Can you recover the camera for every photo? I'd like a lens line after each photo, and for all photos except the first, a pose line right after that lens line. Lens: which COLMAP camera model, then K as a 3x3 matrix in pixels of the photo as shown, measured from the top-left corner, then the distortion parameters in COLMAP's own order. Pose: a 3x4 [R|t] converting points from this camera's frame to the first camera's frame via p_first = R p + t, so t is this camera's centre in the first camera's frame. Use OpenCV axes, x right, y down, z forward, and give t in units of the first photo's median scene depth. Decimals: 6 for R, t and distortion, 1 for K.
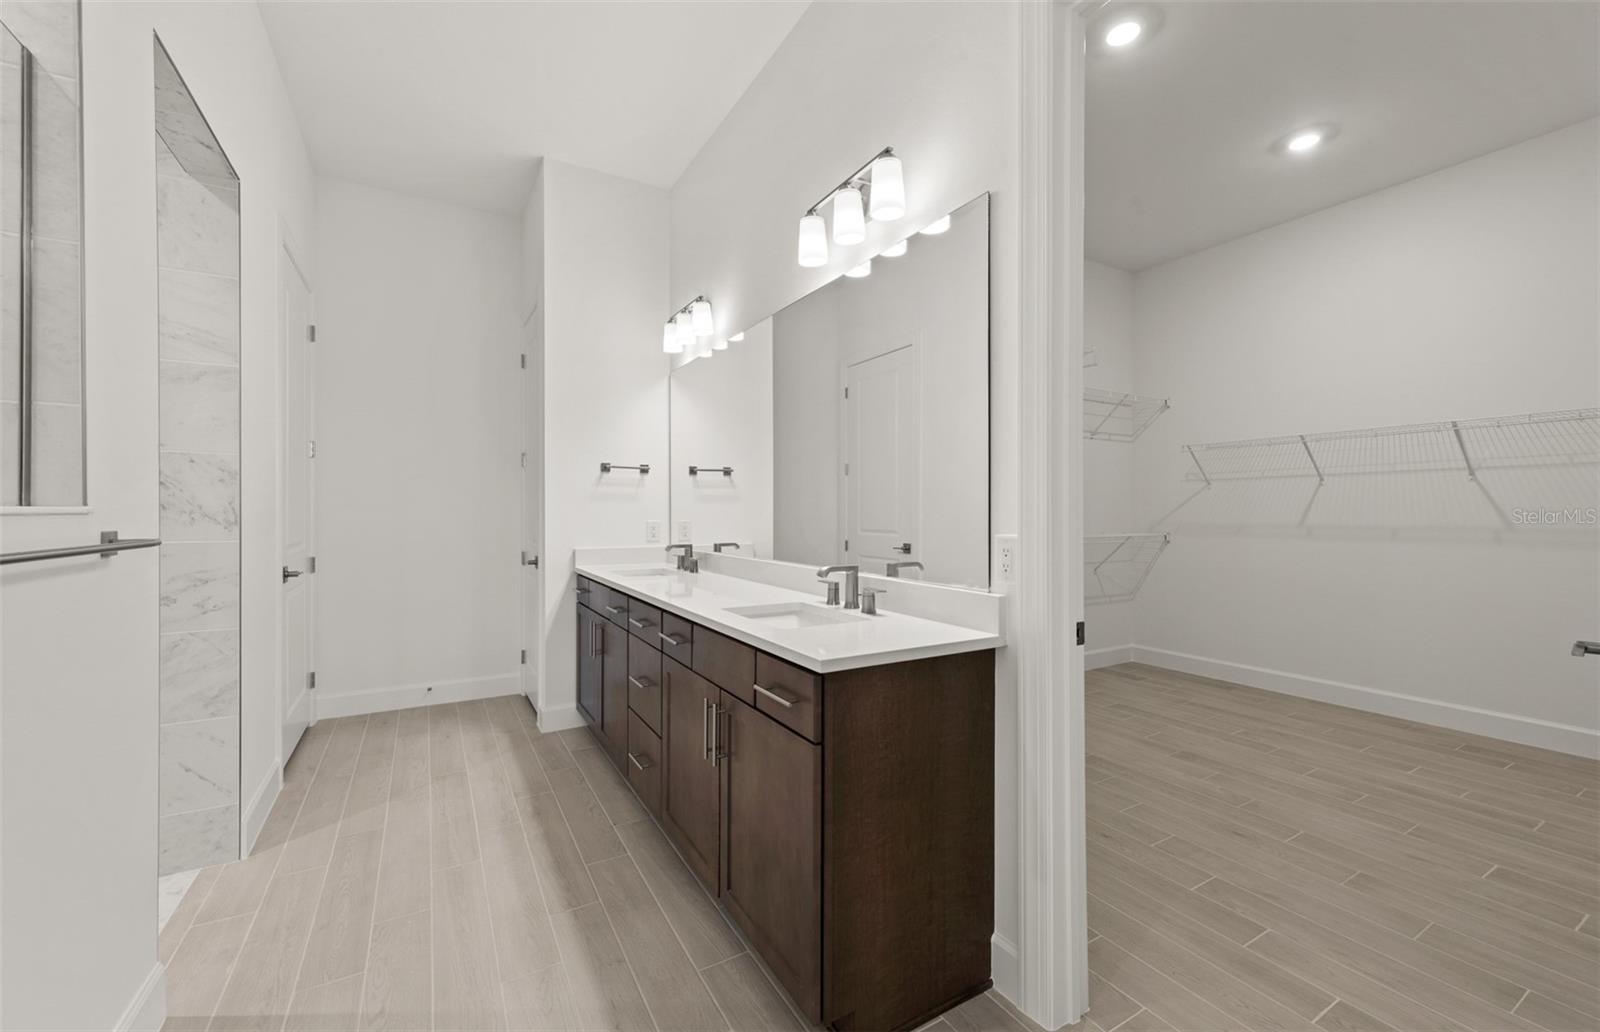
lens RADIAL K [[636.9, 0, 799.5], [0, 636.9, 515.4], [0, 0, 1]] dist [0.011105, -0.001632]
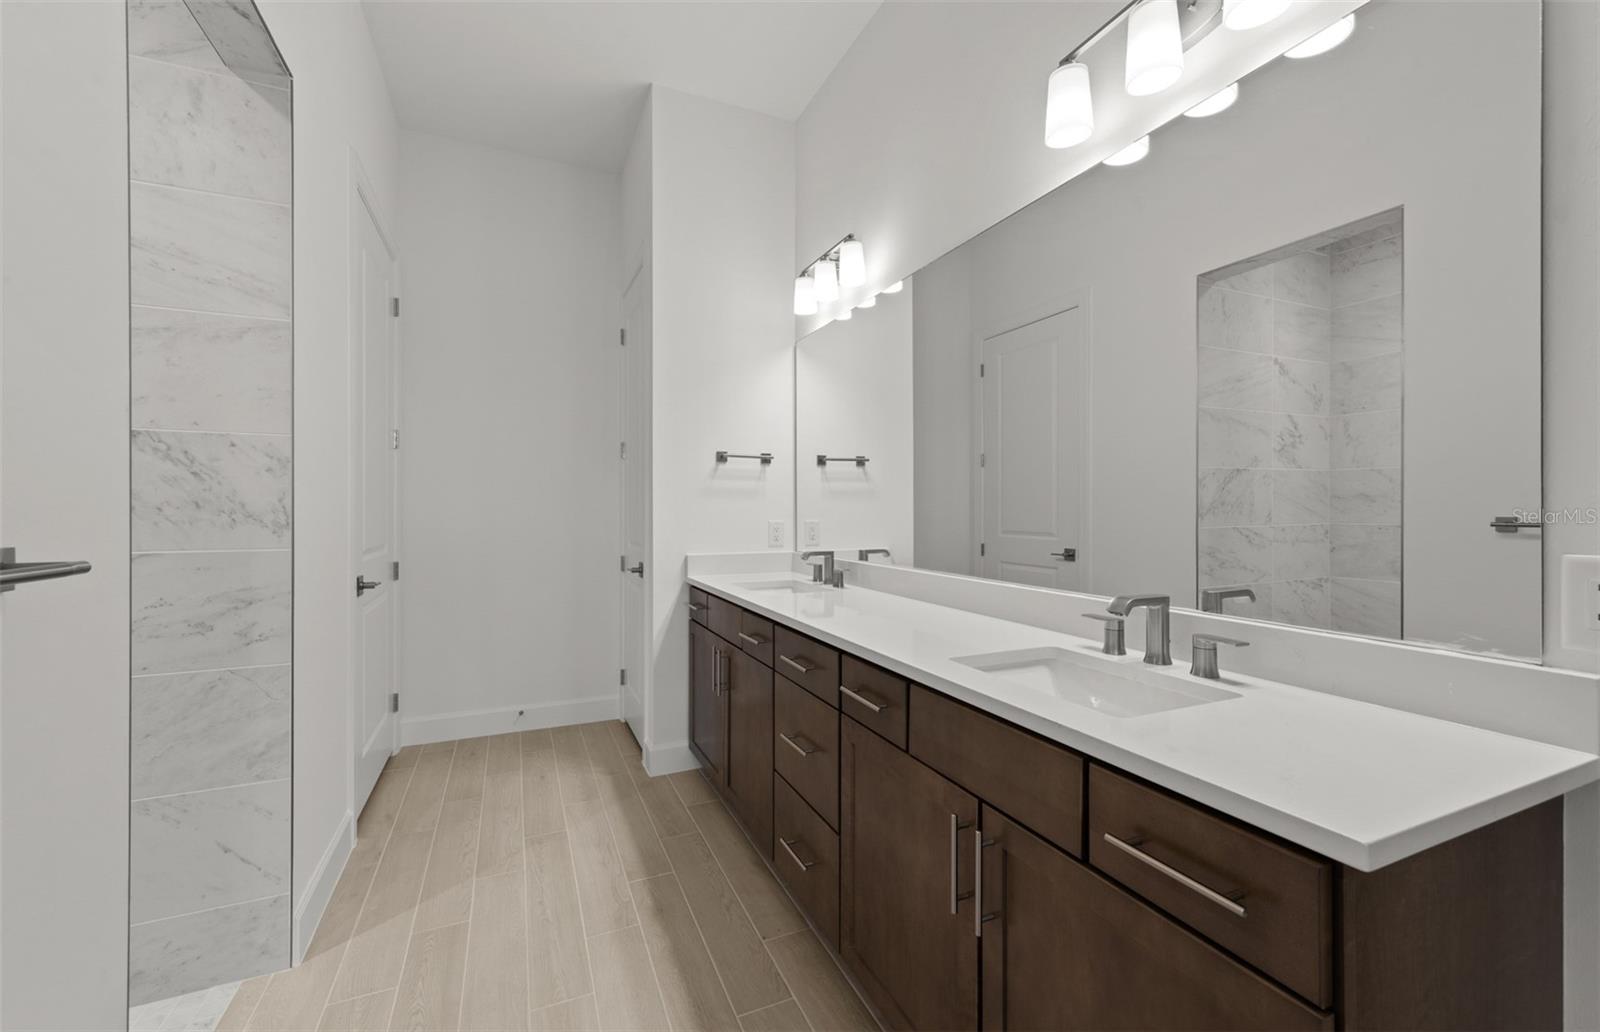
lens RADIAL K [[636.9, 0, 798.9], [0, 636.9, 511.2], [0, 0, 1]] dist [0.011105, -0.001632]
pose [[0.994211, -0.000723, -0.107443, -0.166574], [0.000417, 0.999996, -0.002875, -0.002862], [0.107445, 0.002813, 0.994207, 0.267908]]
